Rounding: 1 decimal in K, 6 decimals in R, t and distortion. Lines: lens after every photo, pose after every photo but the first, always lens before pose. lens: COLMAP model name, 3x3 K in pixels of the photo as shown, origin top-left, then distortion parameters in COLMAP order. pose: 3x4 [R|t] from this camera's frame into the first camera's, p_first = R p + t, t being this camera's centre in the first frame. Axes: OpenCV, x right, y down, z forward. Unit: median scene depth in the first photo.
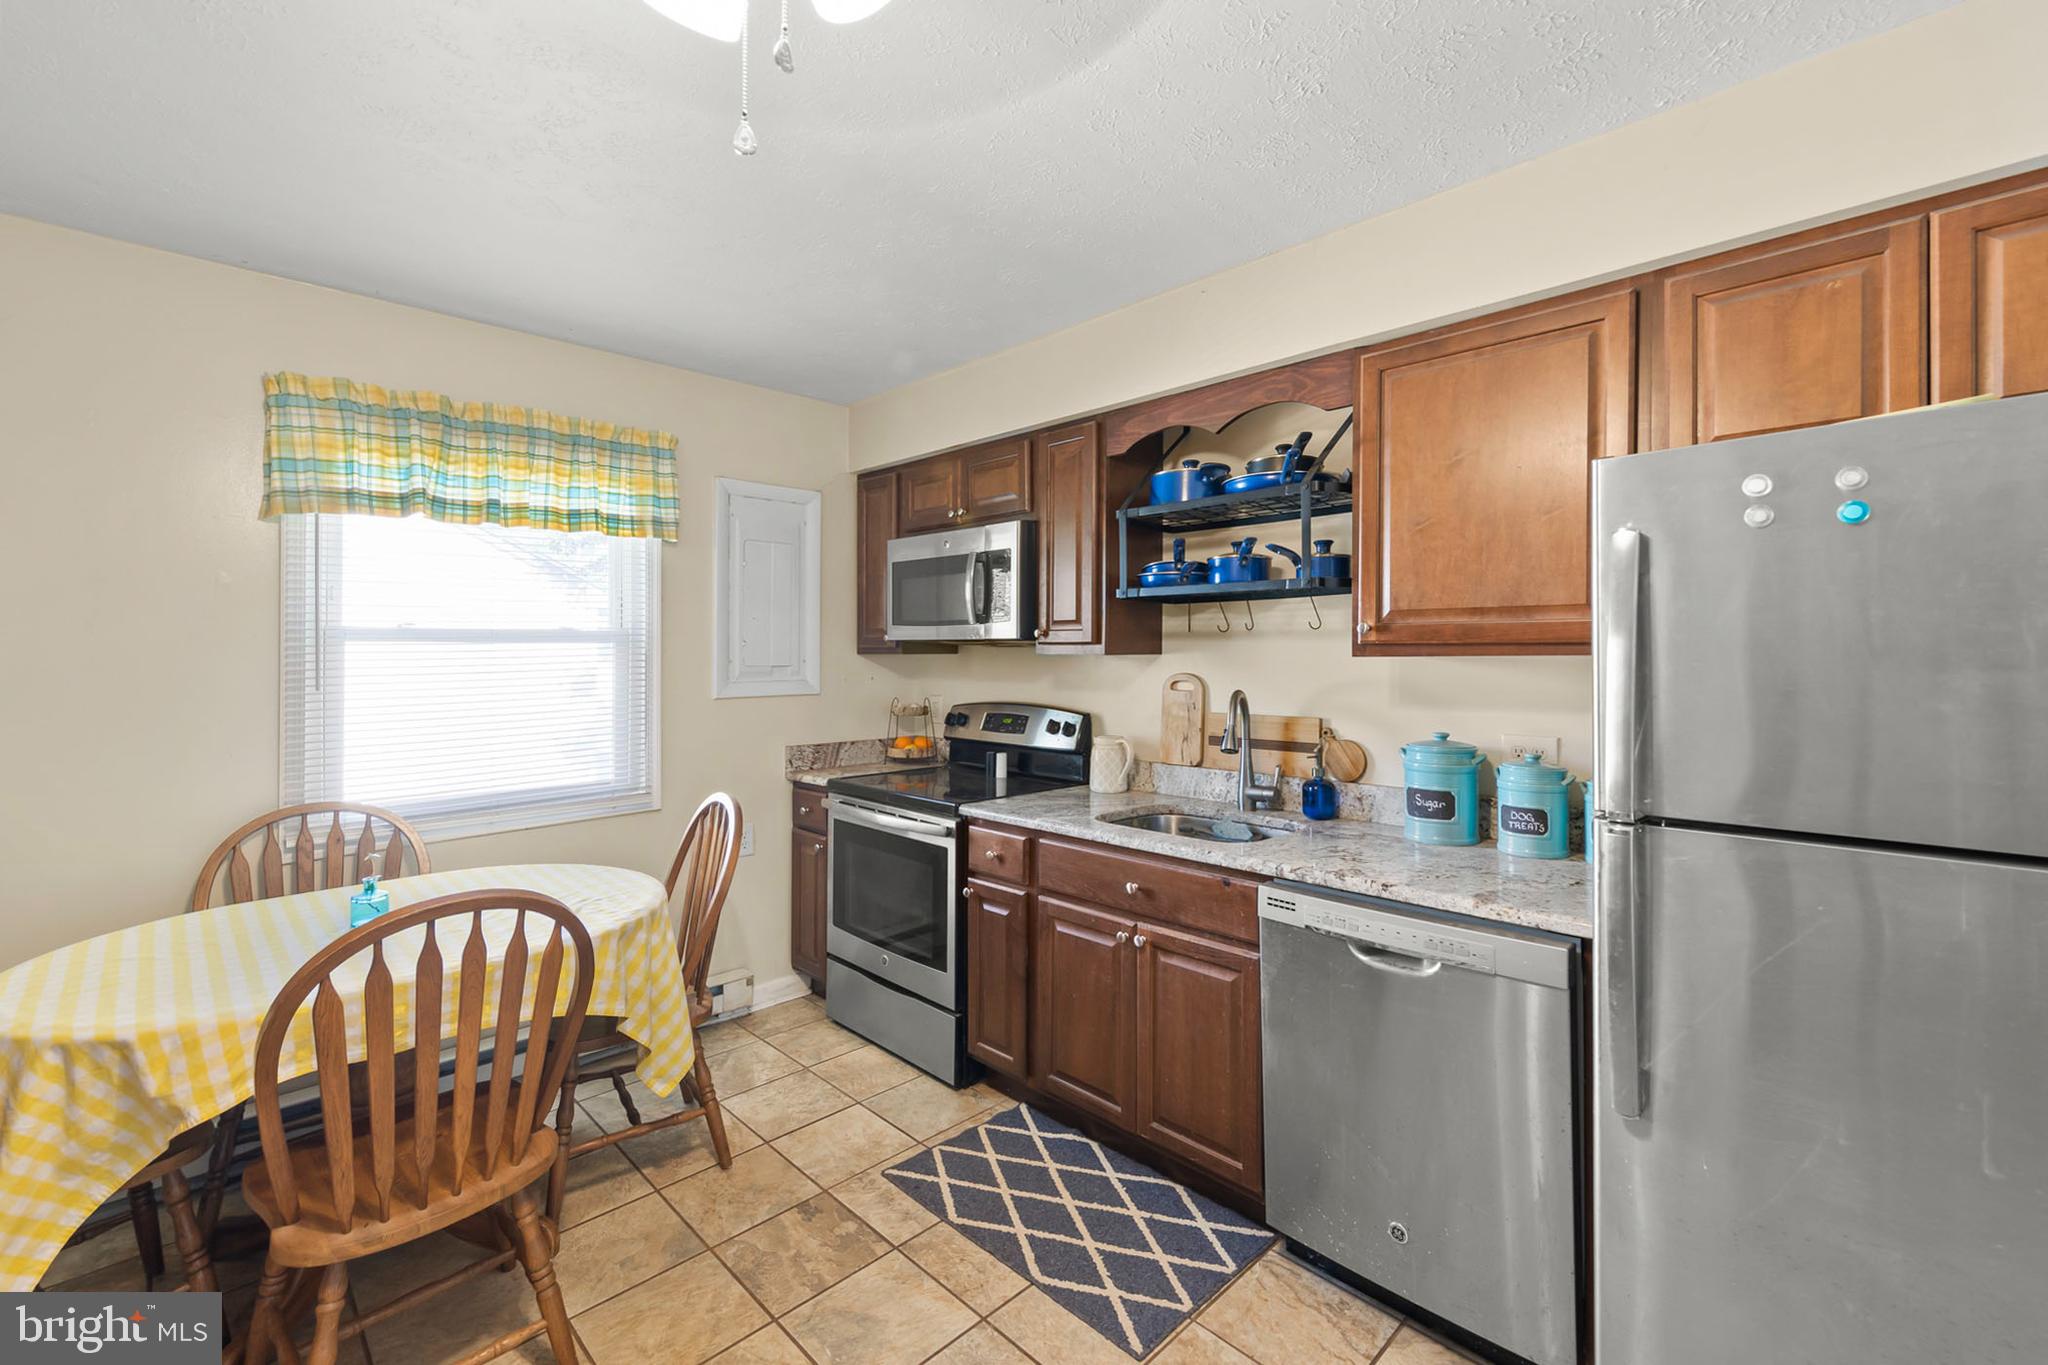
lens RADIAL K [[870.1, 0, 991.1], [0, 870.1, 637.8], [0, 0, 1]] dist [0.008359, -0.000090]
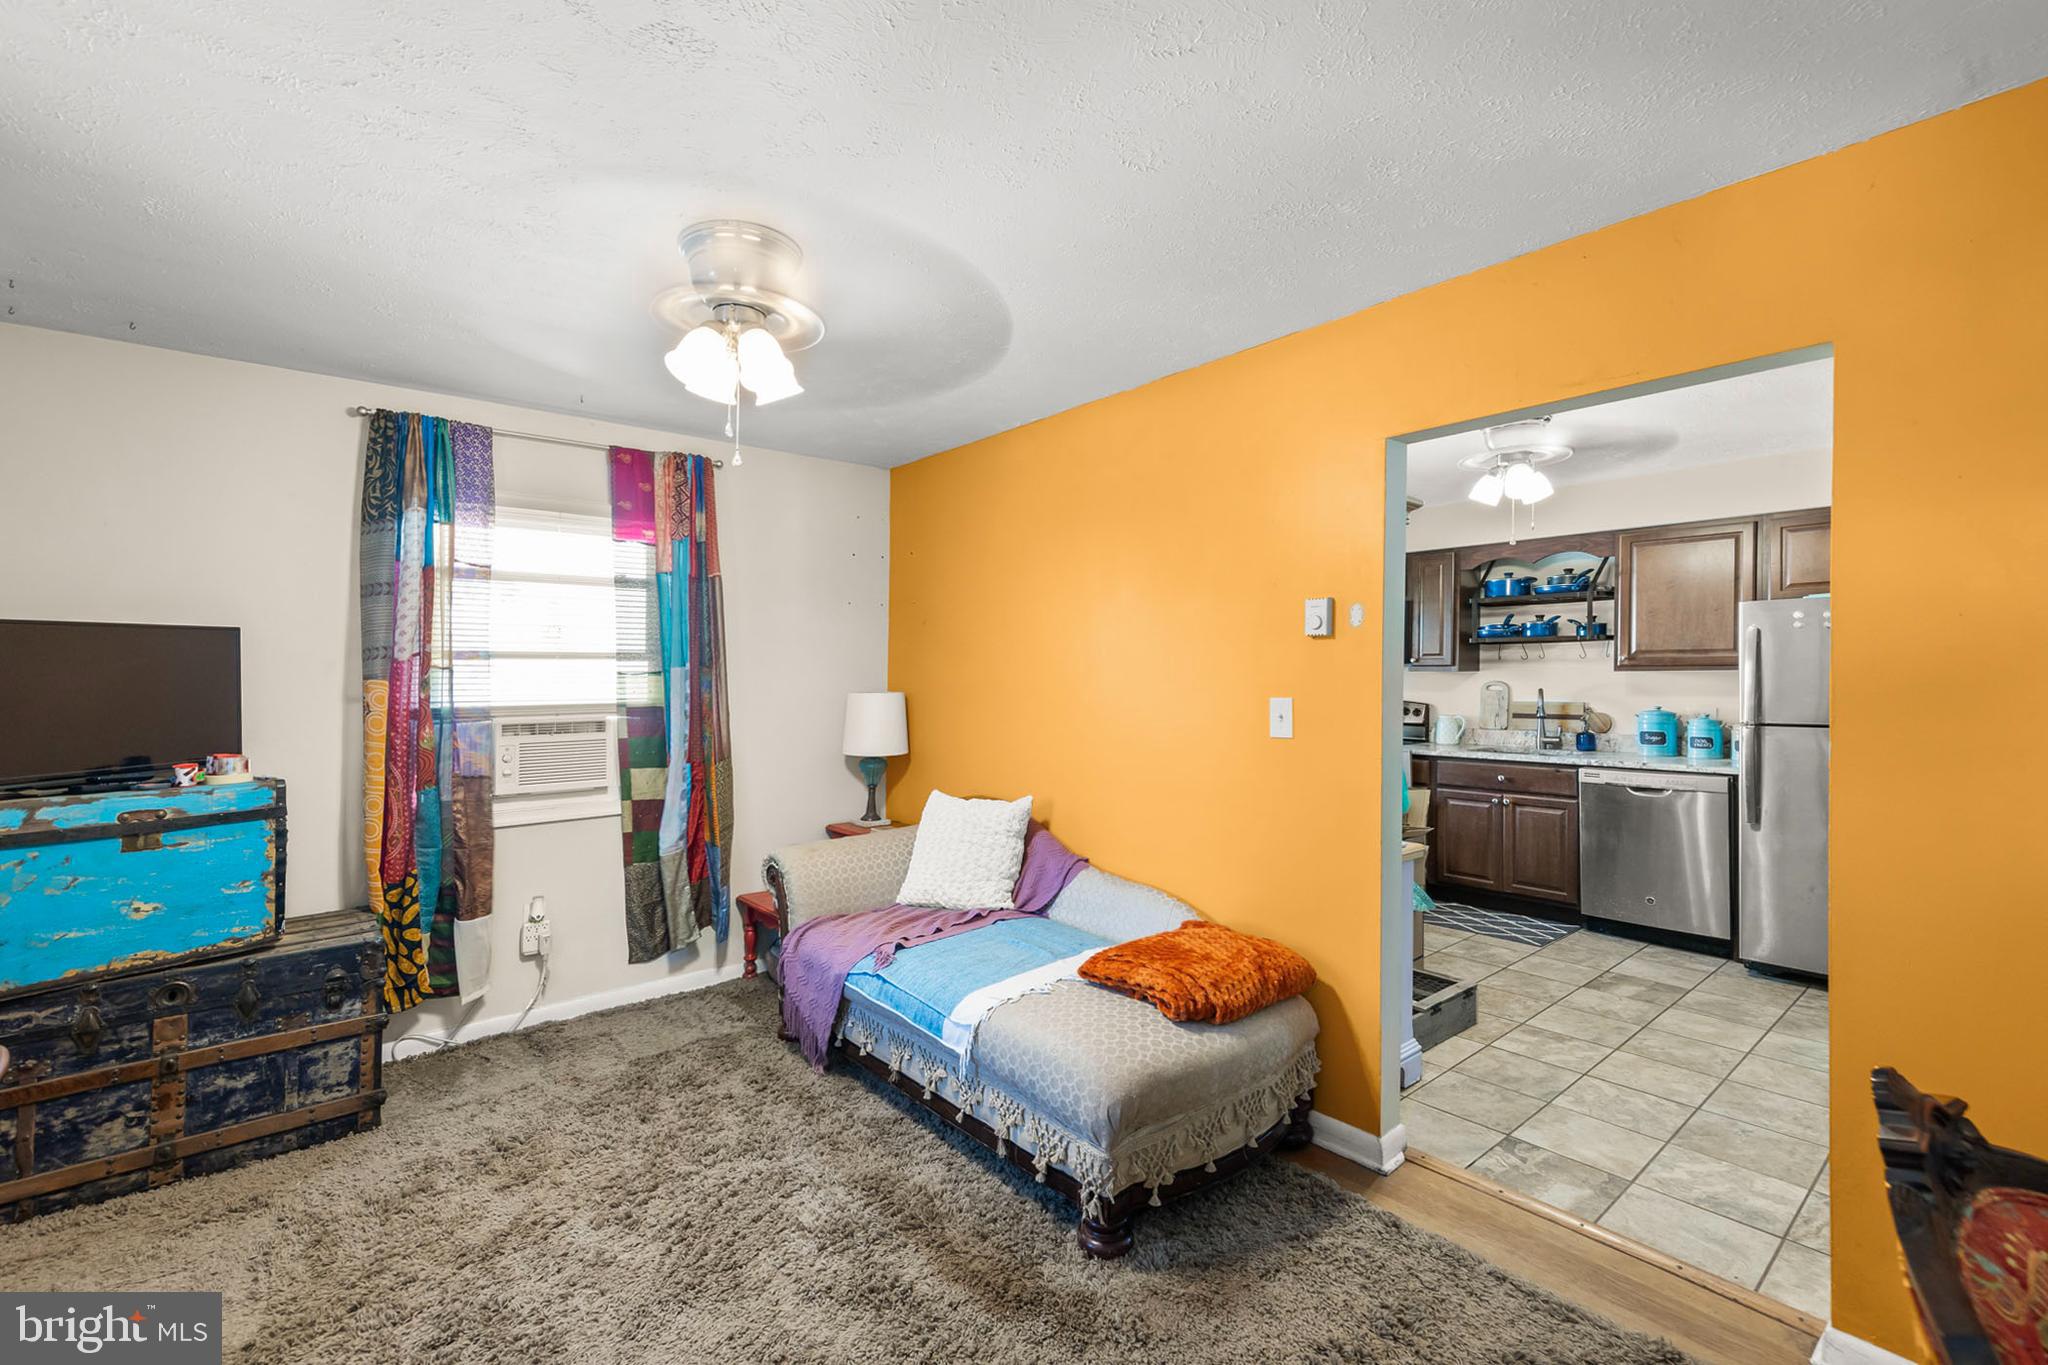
lens RADIAL K [[857.7, 0, 964.1], [0, 857.7, 670.3], [0, 0, 1]] dist [0.008228, -0.000134]
pose [[0.994038, -0.006354, -0.108846, -0.857218], [0.007628, 0.999907, 0.011292, -0.015000], [0.108764, -0.012055, 0.993994, -1.170653]]
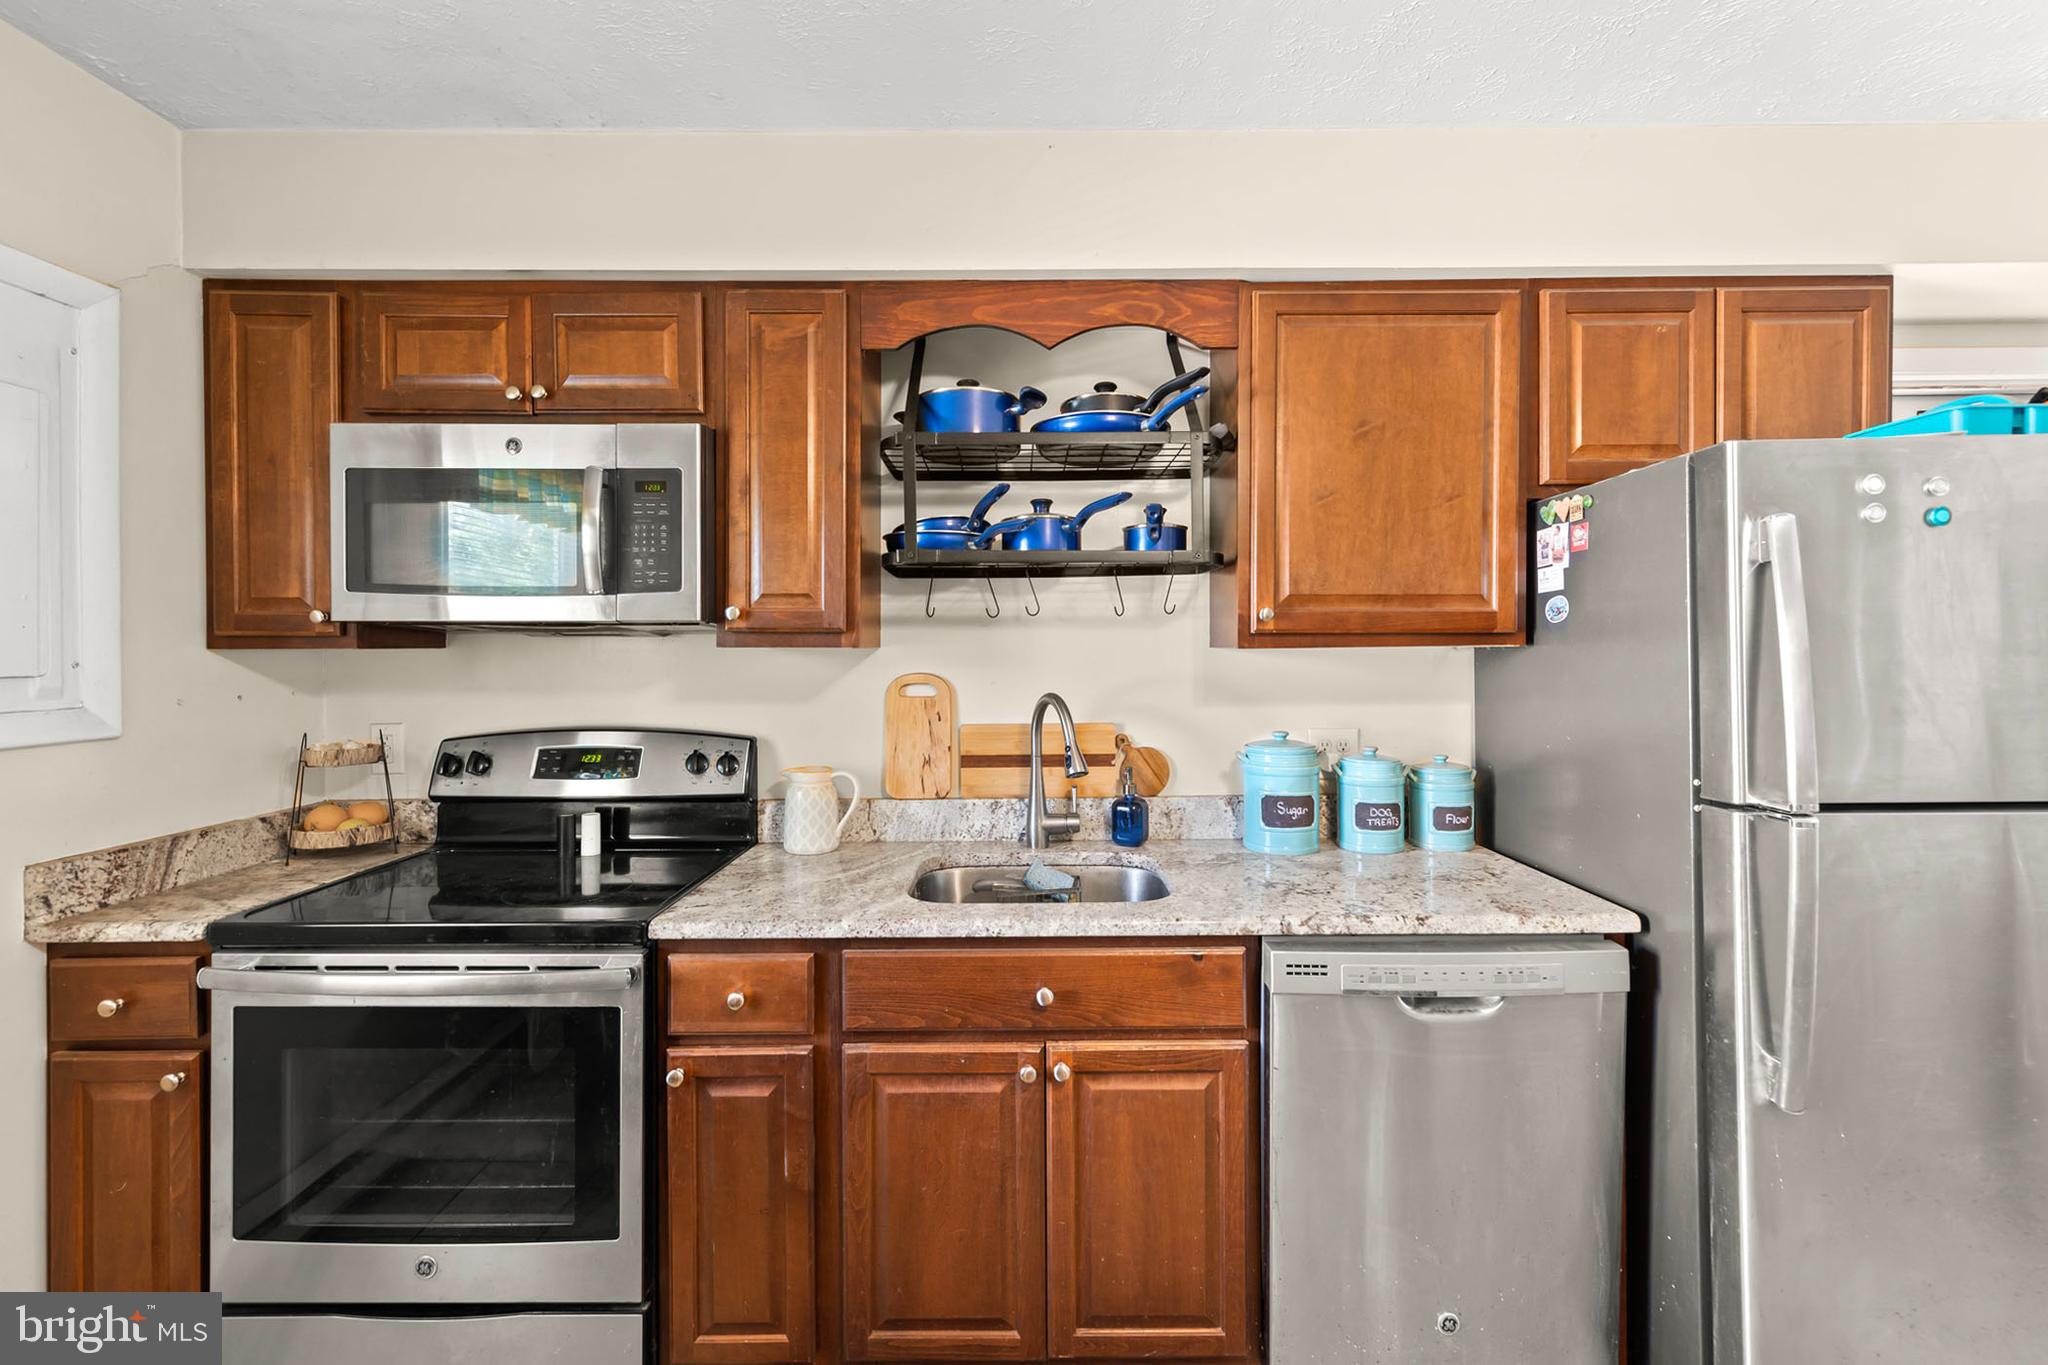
lens RADIAL K [[905.3, 0, 1014.9], [0, 905.3, 645.8], [0, 0, 1]] dist [0.005122, 0.000570]
pose [[0.686250, -0.000400, 0.727365, -0.328345], [-0.010205, 0.999896, 0.010178, 0.011183], [-0.727294, -0.014408, 0.686175, 0.498416]]
